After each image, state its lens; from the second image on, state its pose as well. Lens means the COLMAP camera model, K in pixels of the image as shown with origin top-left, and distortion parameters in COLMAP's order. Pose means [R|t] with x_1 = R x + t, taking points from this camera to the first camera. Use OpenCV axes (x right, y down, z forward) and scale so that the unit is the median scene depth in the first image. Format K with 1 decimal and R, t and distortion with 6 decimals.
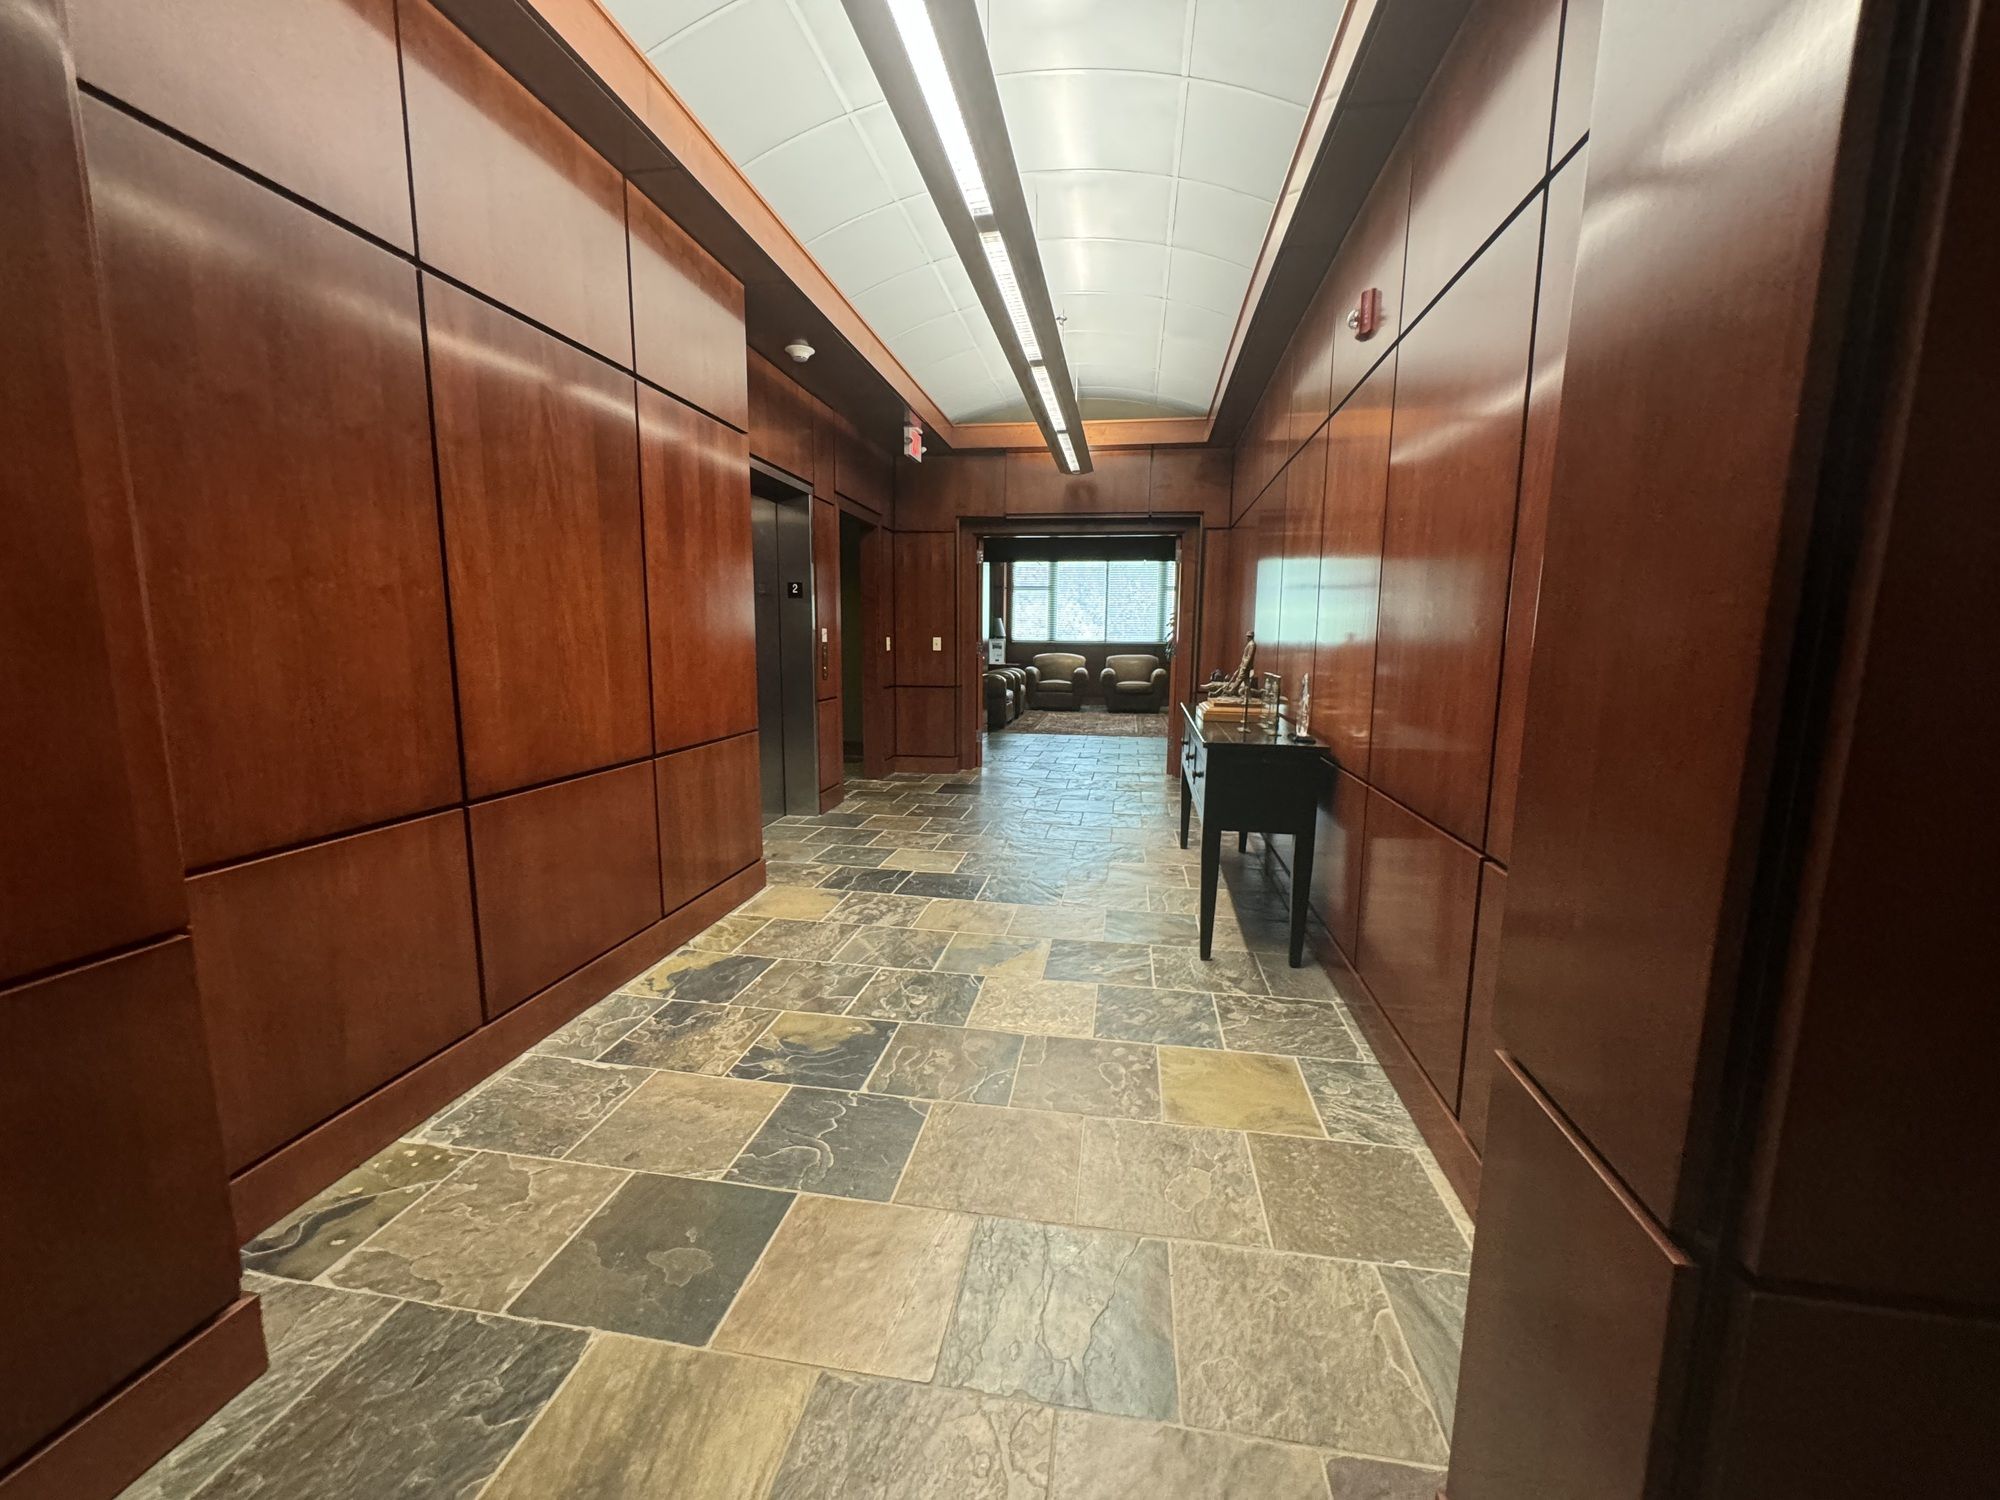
lens RADIAL K [[798.8, 0, 995.7], [0, 798.8, 750.1], [0, 0, 1]] dist [0.002794, 0.000153]
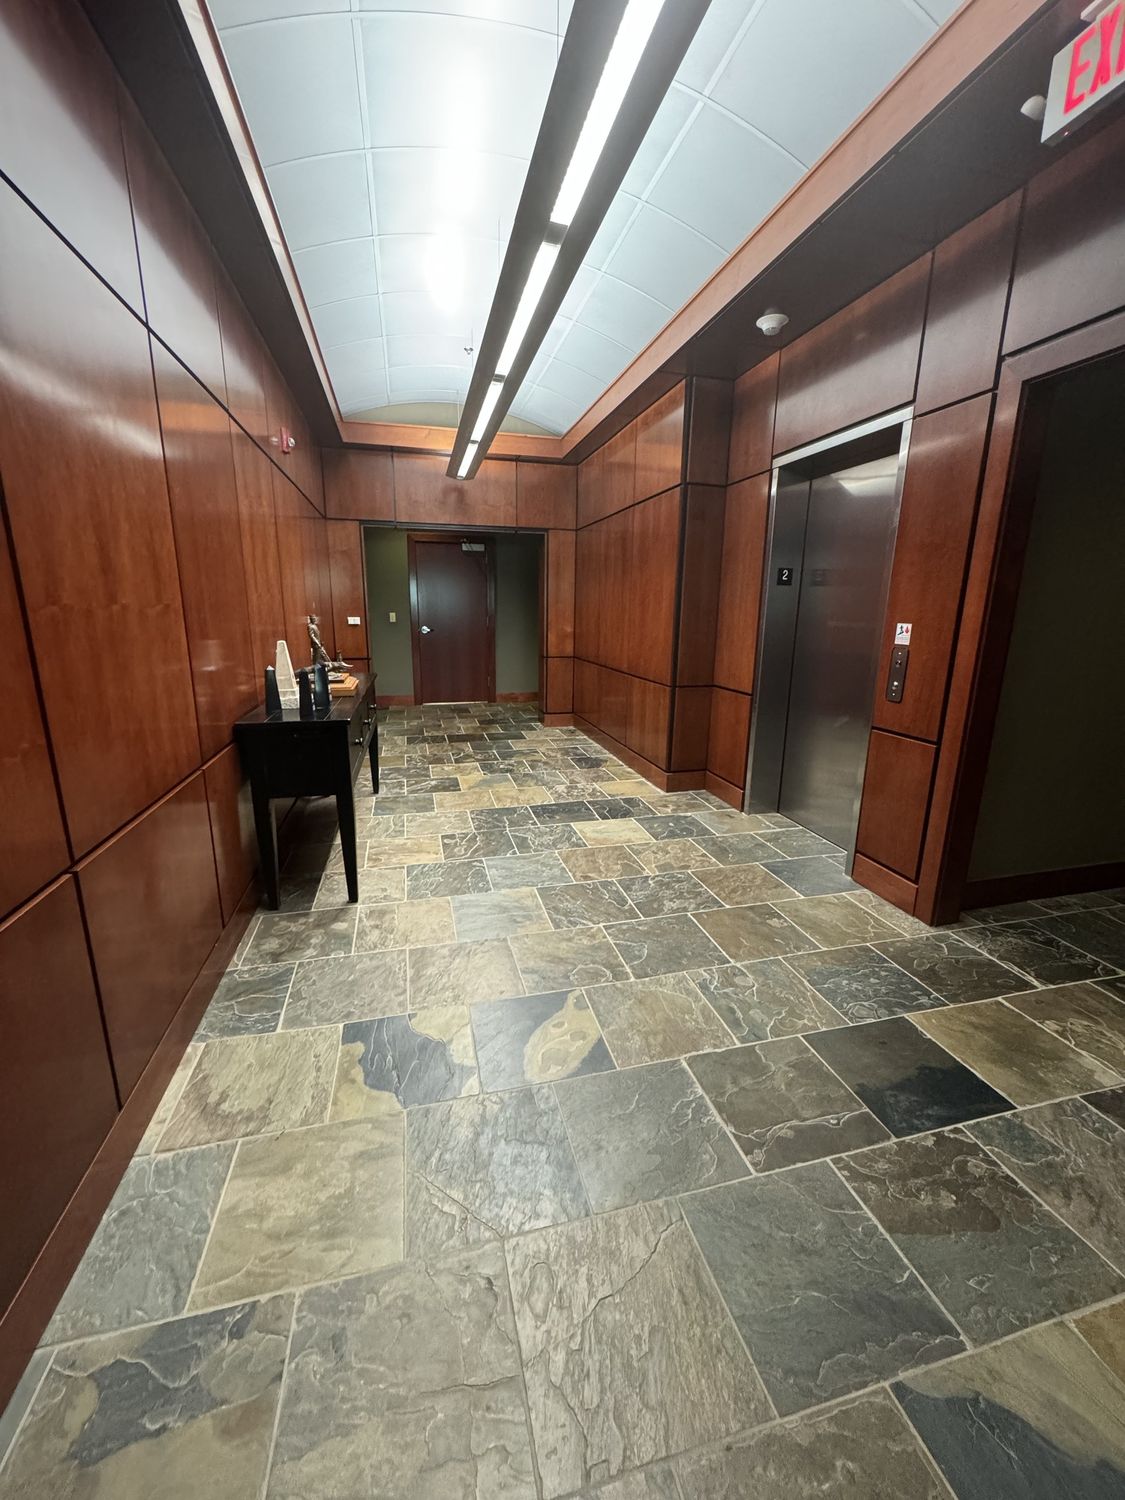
lens RADIAL K [[599.1, 0, 560.7], [0, 599.1, 743.9], [0, 0, 1]] dist [0.002794, 0.000153]
pose [[-0.916620, 0.070449, -0.393502, 0.538953], [-0.075258, 0.936339, 0.342937, -0.468745], [0.392611, 0.343958, -0.852965, 3.050445]]
